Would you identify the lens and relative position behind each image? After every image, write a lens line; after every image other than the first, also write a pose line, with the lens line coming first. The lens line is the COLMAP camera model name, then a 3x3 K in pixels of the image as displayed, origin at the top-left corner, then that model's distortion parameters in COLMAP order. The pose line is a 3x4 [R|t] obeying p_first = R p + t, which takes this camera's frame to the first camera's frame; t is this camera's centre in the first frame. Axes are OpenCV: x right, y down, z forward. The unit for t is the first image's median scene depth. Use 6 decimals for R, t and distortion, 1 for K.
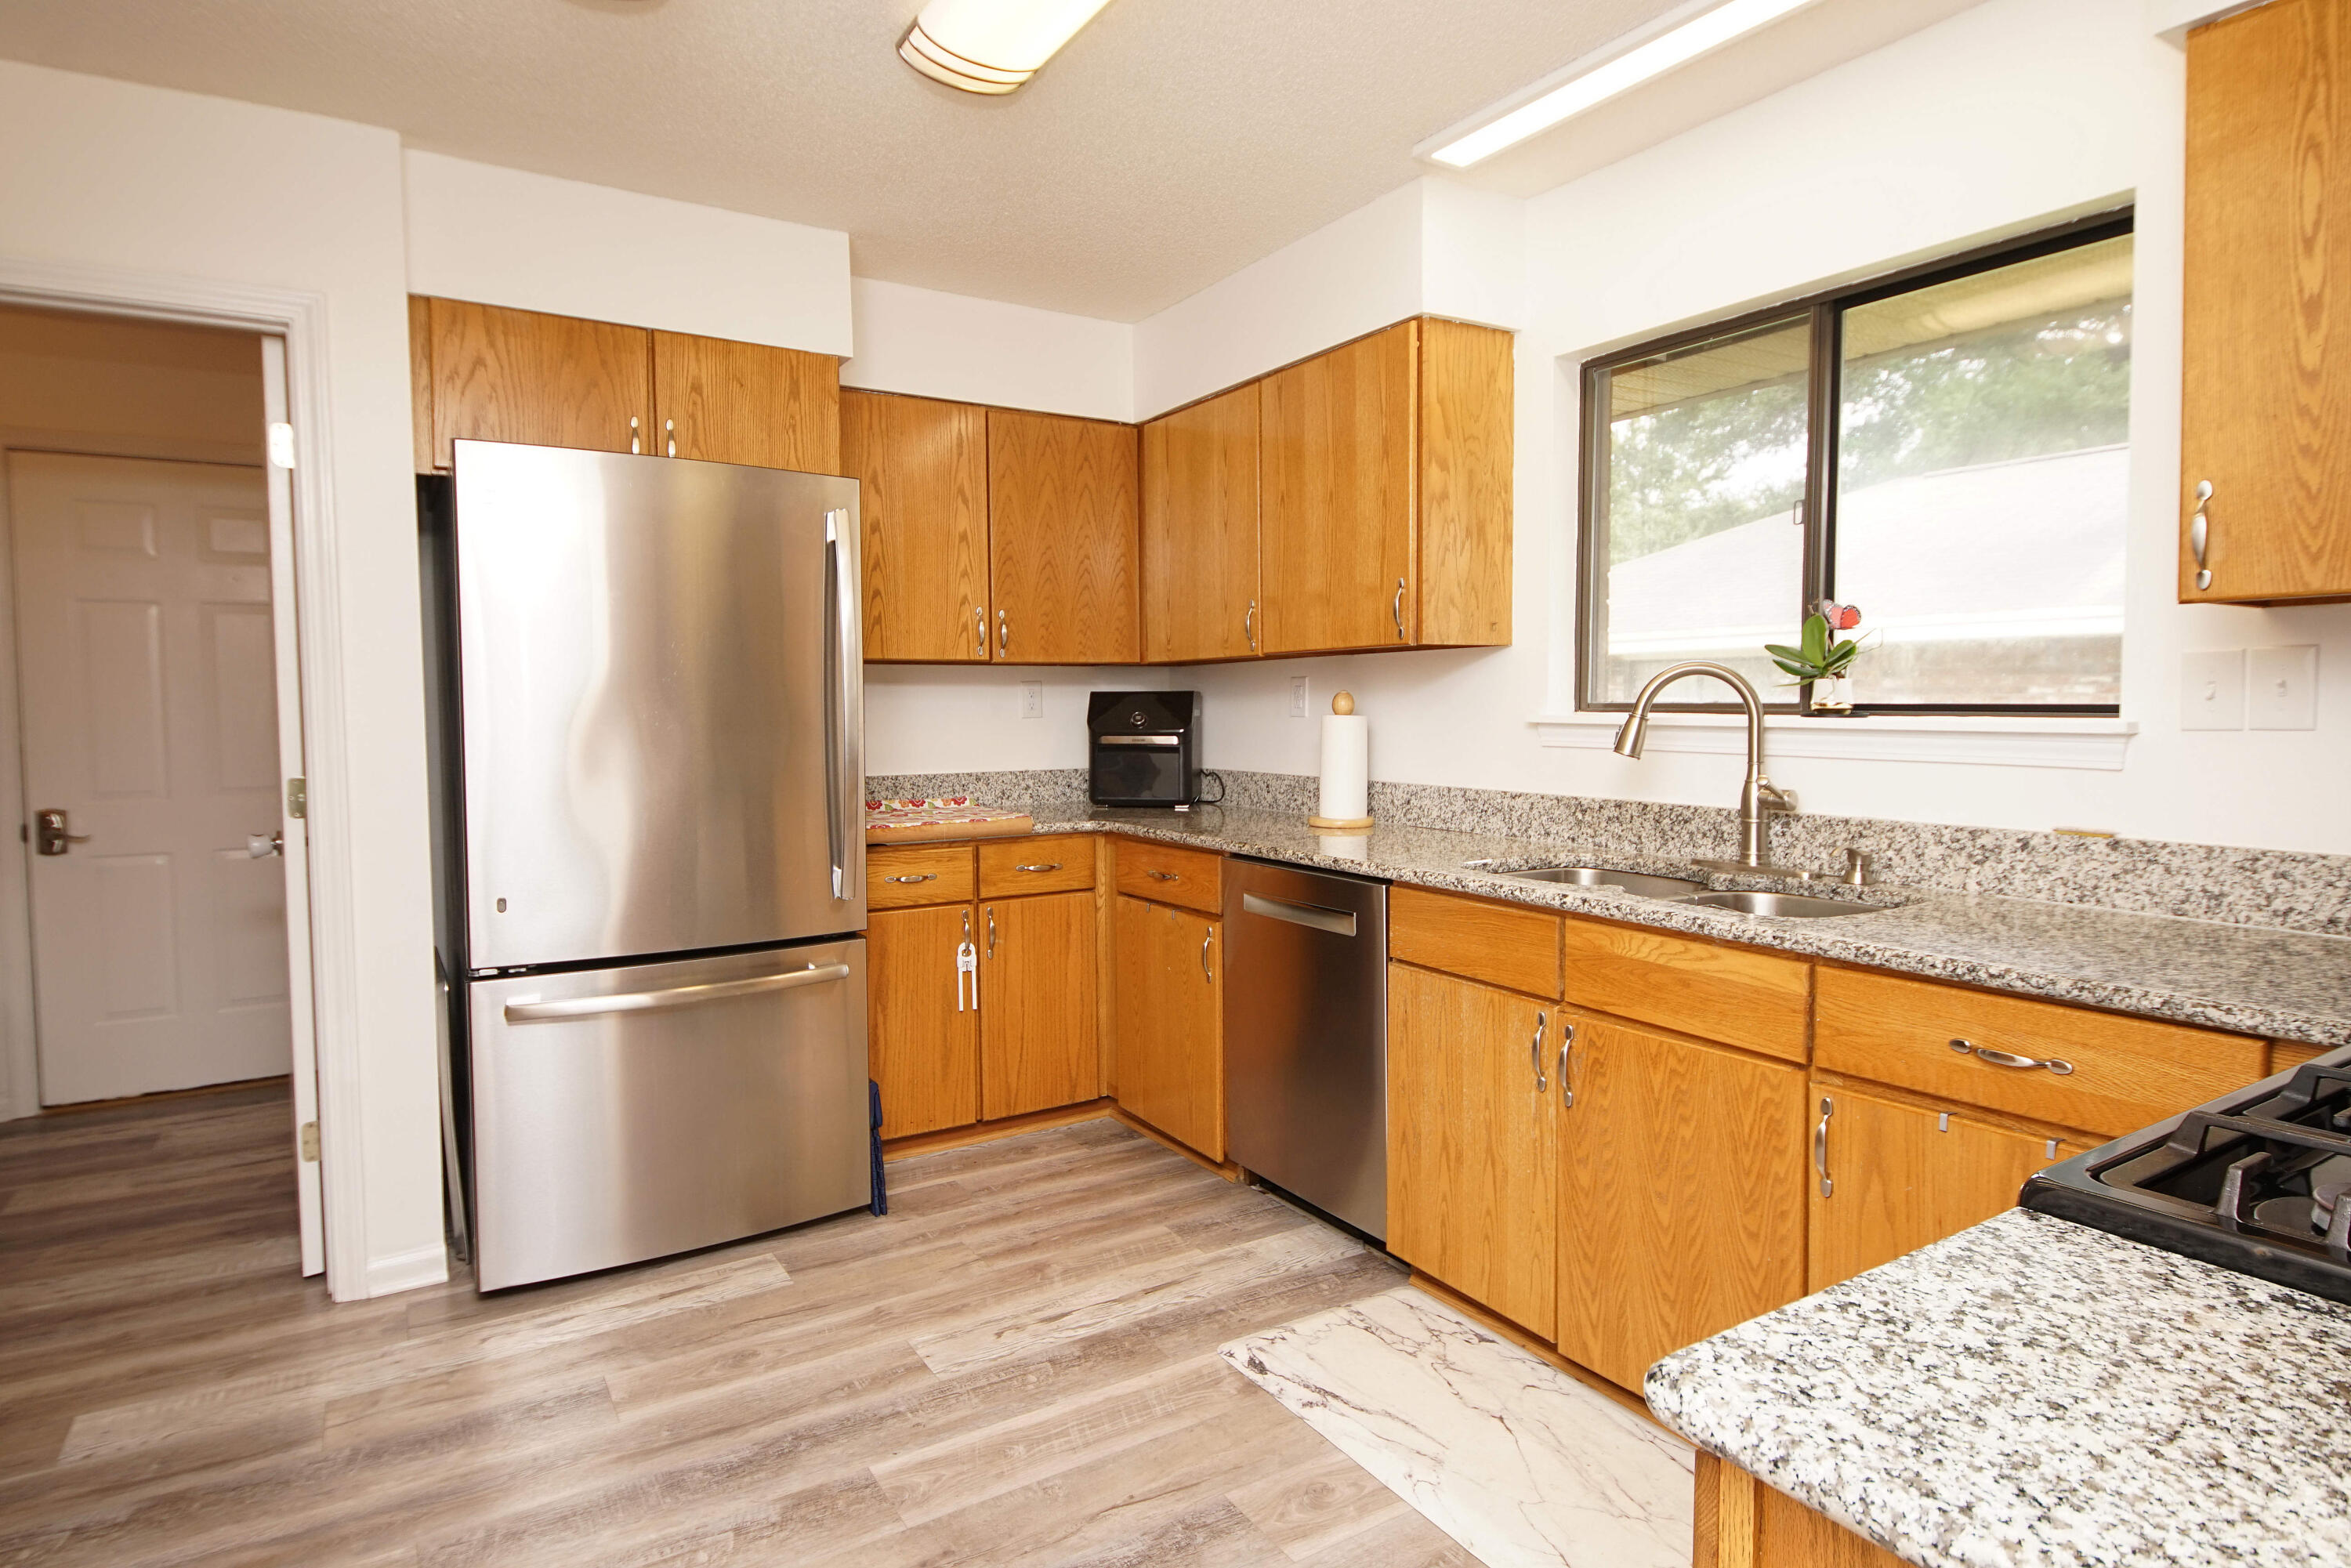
lens RADIAL K [[1251.4, 0, 1146.2], [0, 1251.4, 770.9], [0, 0, 1]] dist [0.032434, -0.034054]
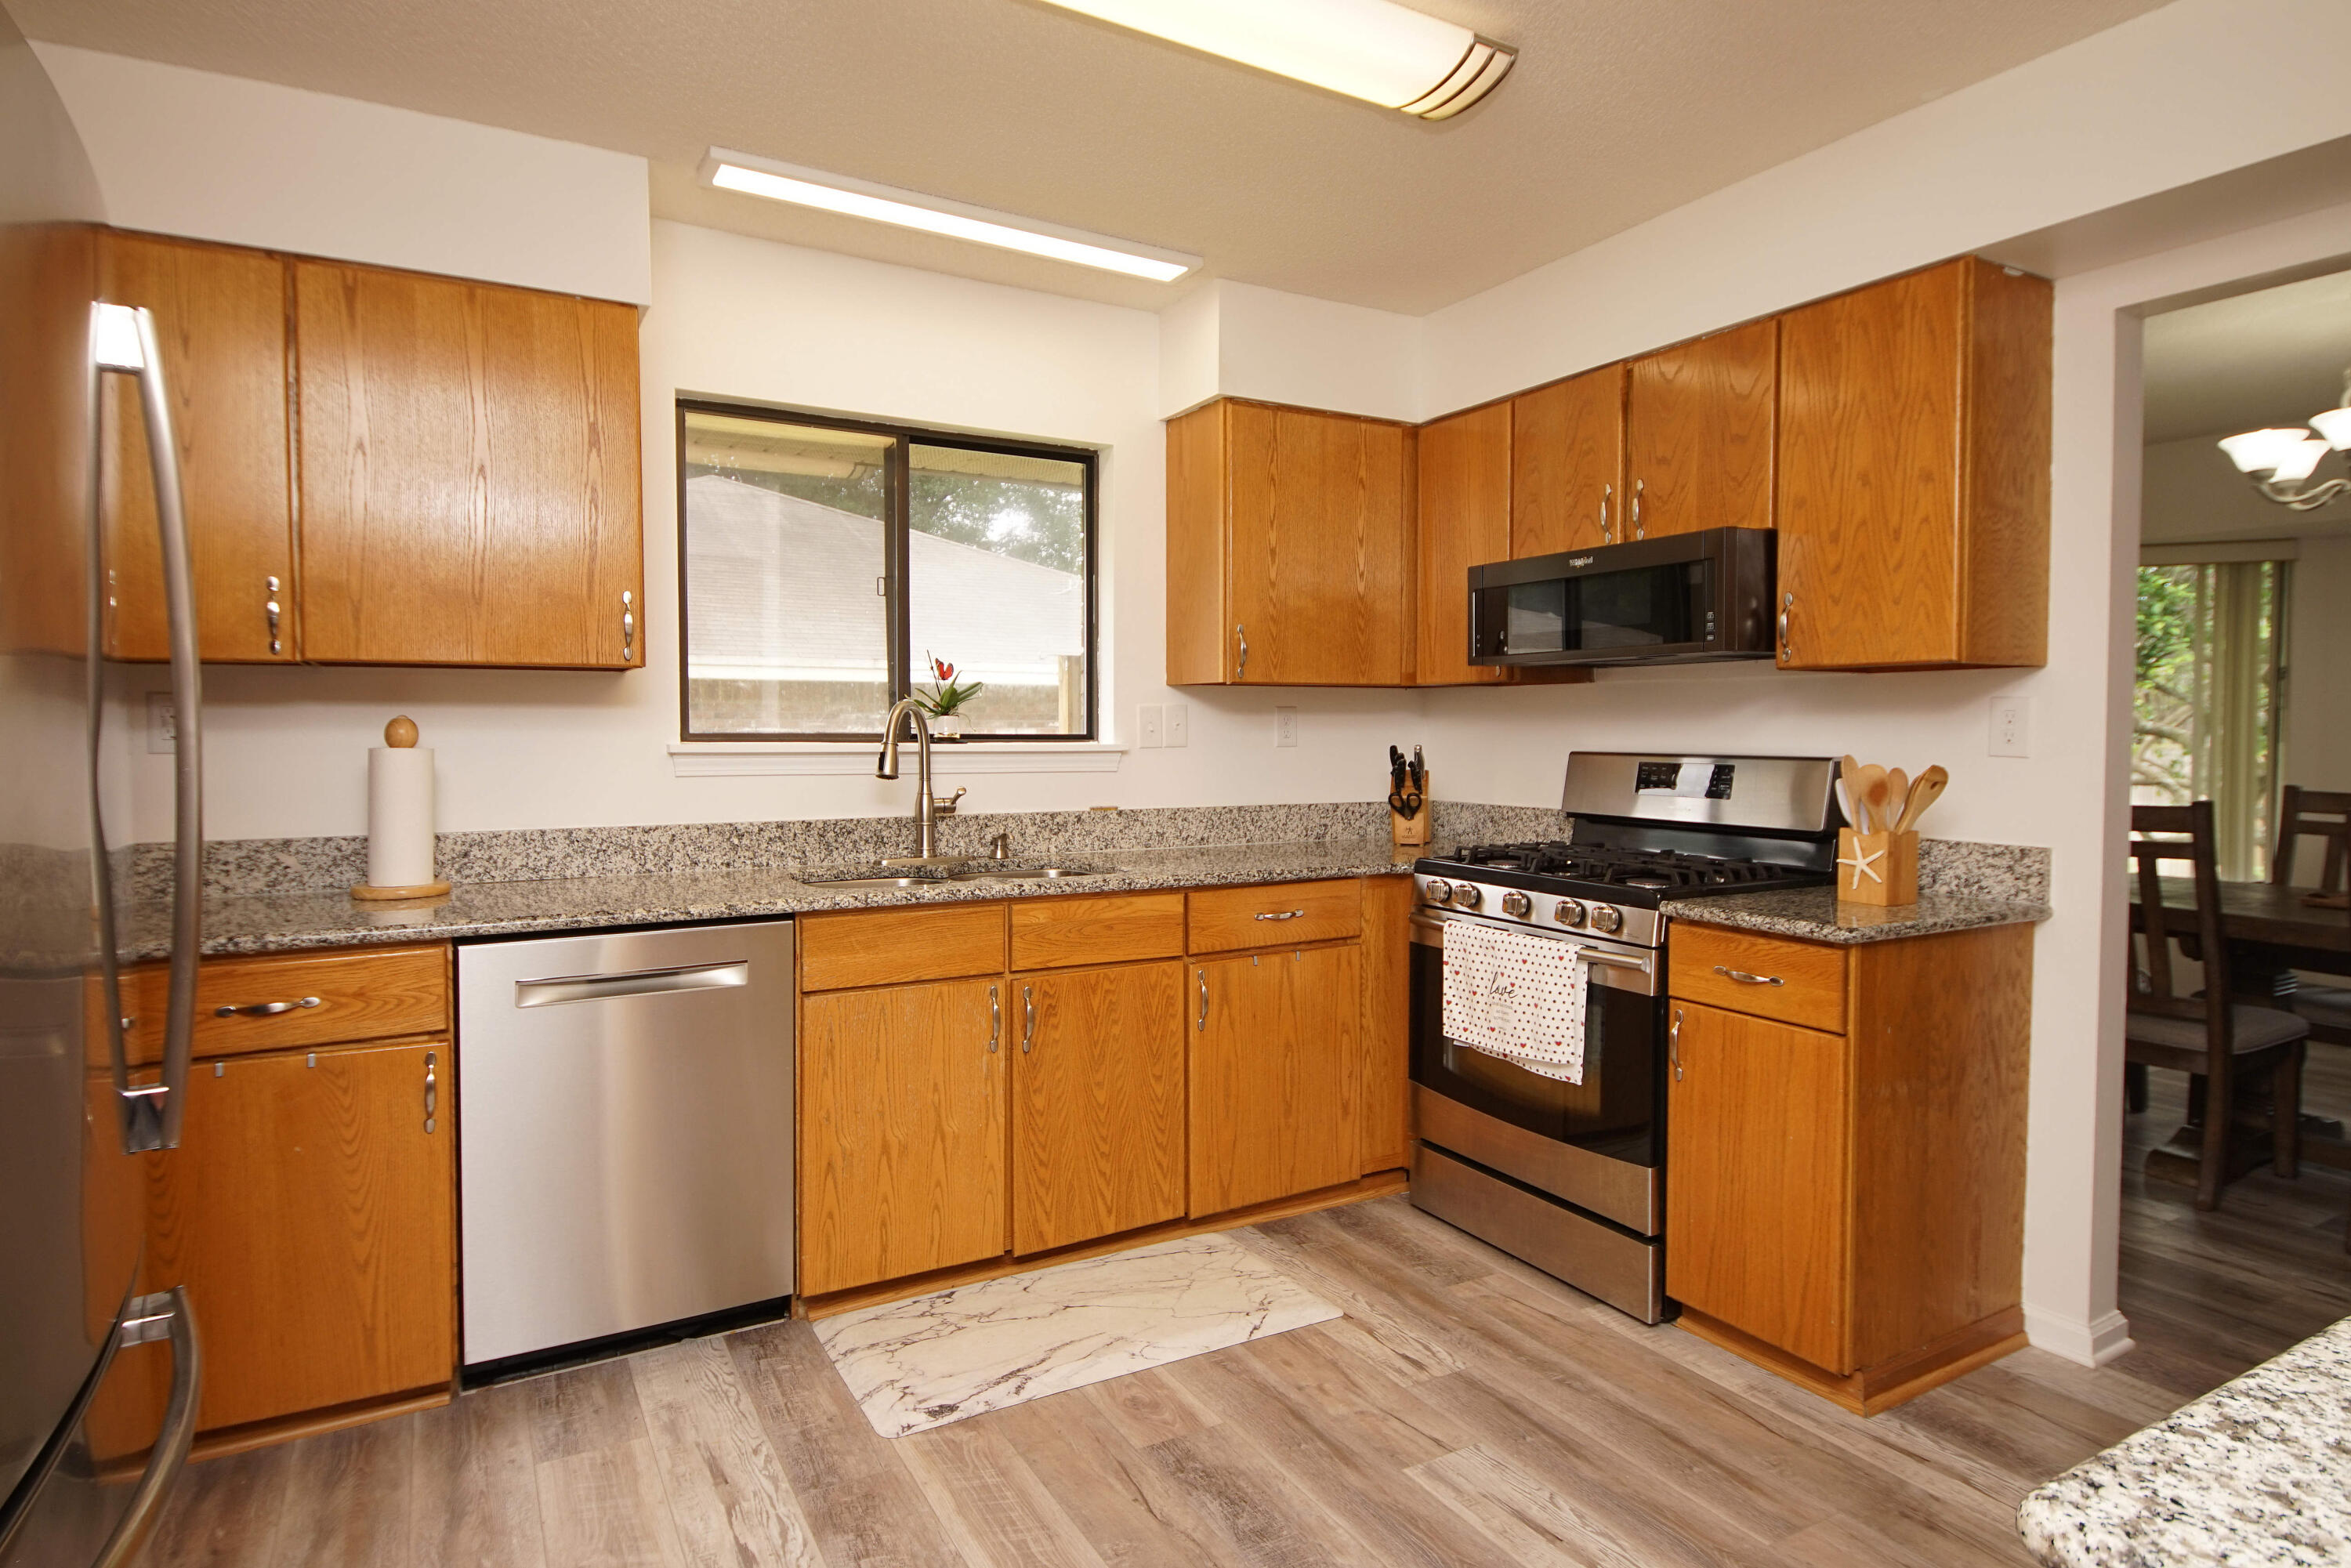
lens RADIAL K [[1251.4, 0, 1146.2], [0, 1251.4, 770.9], [0, 0, 1]] dist [0.032434, -0.034054]
pose [[0.044374, -0.026394, 0.998666, -0.835094], [0.055303, 0.998183, 0.023924, -0.034774], [-0.997483, 0.054167, 0.045753, 0.743928]]
